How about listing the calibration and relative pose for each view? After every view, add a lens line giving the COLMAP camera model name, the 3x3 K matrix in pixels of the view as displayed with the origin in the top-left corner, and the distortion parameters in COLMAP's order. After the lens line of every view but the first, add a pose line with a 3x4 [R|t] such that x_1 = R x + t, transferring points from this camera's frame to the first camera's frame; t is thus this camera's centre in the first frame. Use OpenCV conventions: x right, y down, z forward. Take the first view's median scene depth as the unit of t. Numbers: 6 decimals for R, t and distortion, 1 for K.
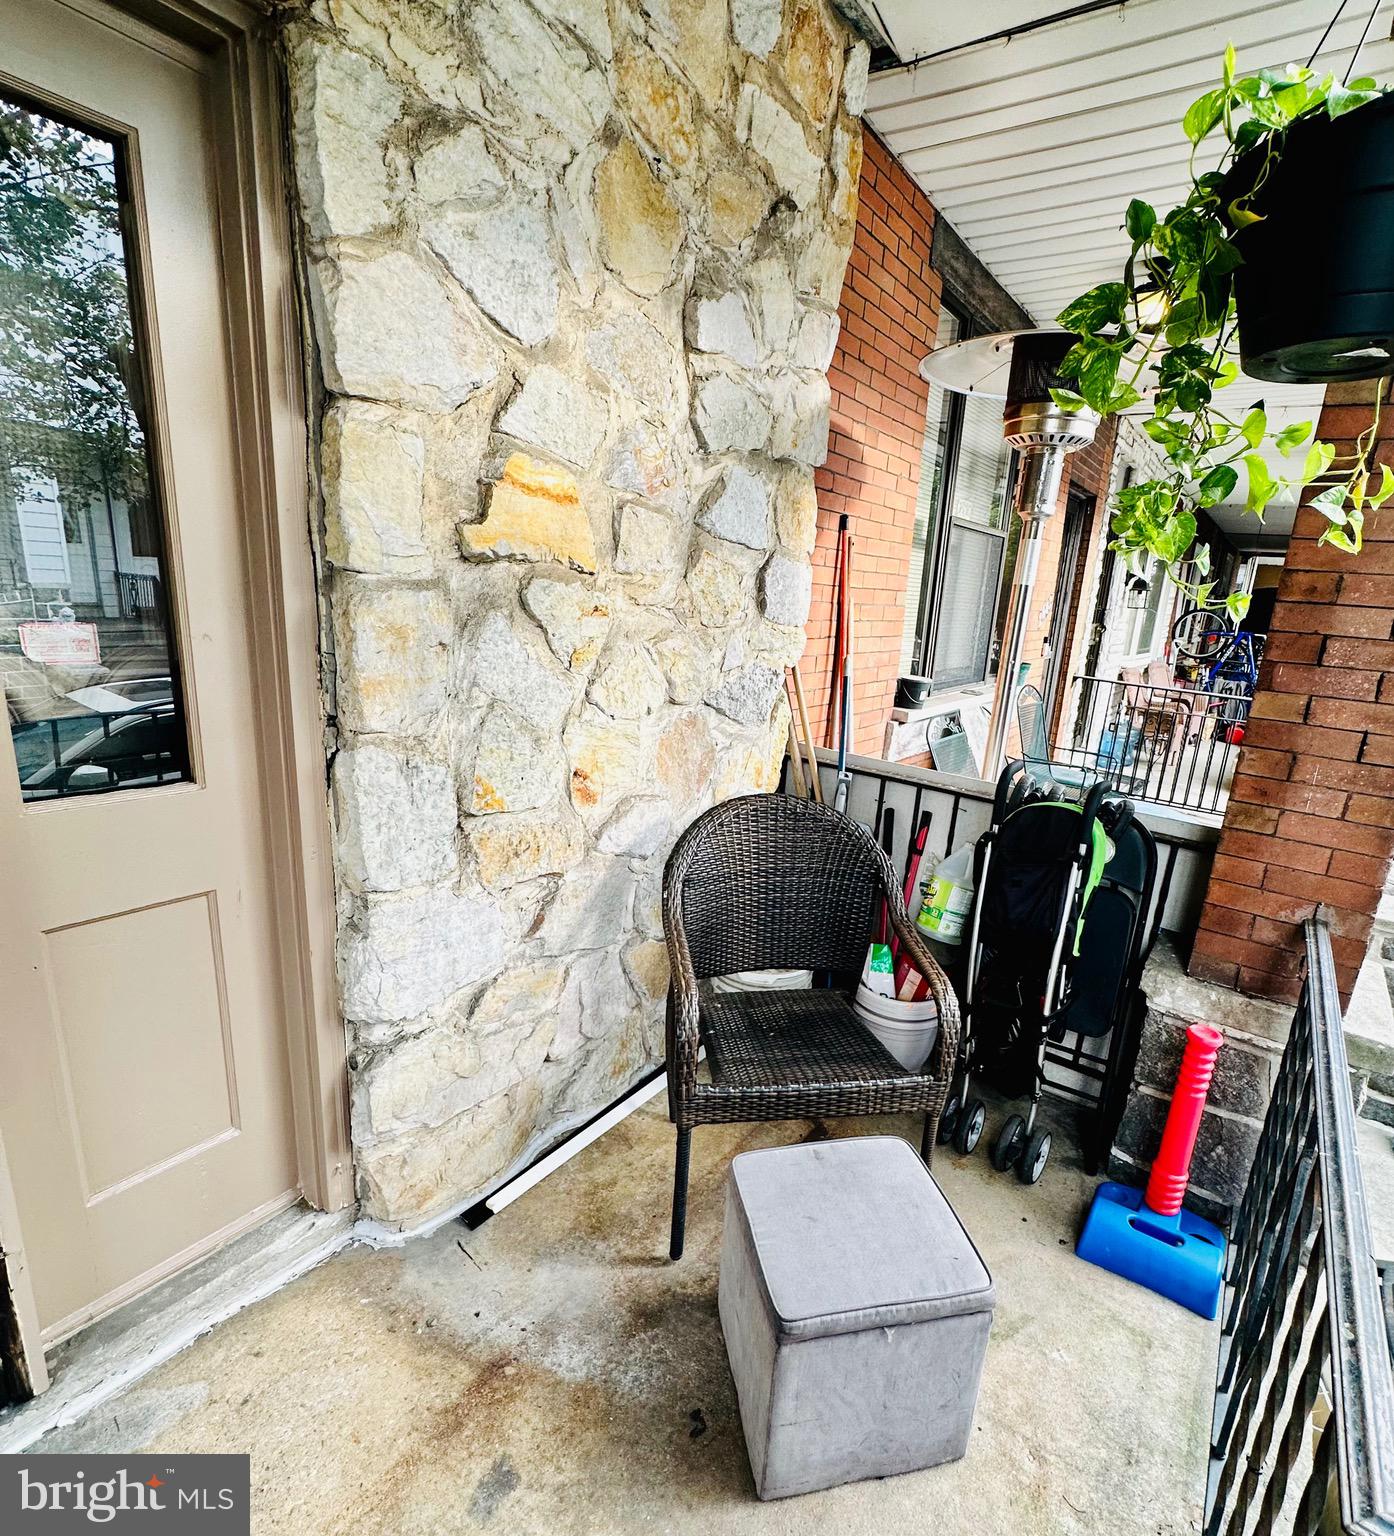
lens RADIAL K [[794.8, 0, 699.4], [0, 794.8, 780.3], [0, 0, 1]] dist [-0.000432, 0.000440]
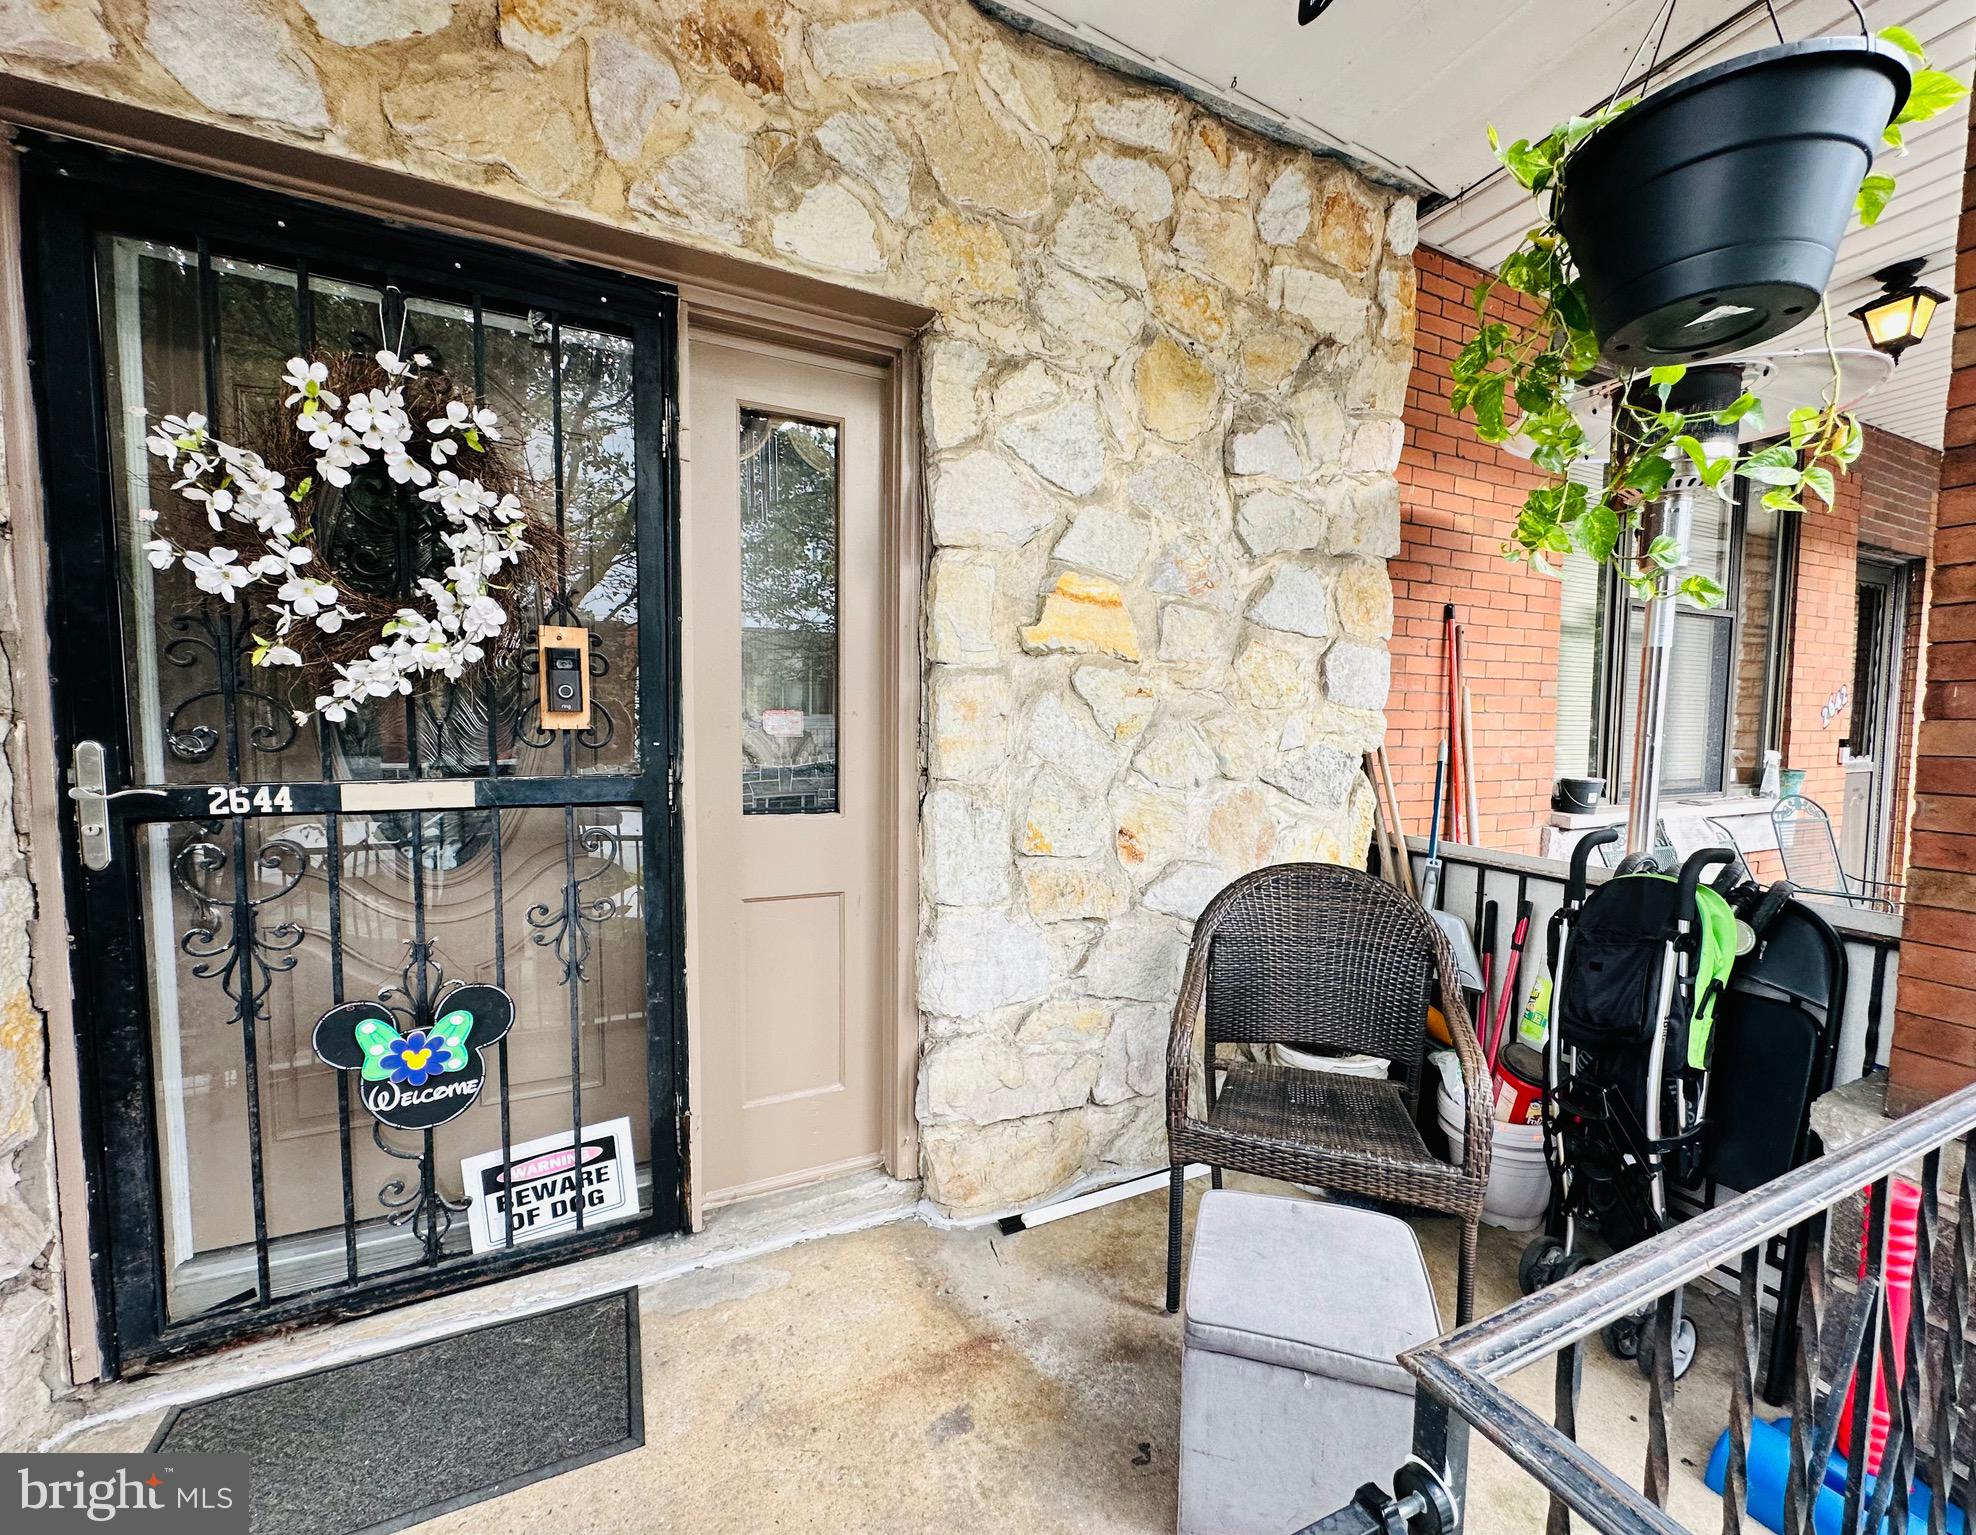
lens RADIAL K [[784.5, 0, 989.6], [0, 784.5, 763.3], [0, 0, 1]] dist [0.001617, 0.000150]
pose [[0.864255, -0.021348, -0.502601, 0.273278], [-0.086314, 0.977990, -0.189963, 0.136856], [0.495594, 0.207558, 0.843390, -0.076290]]
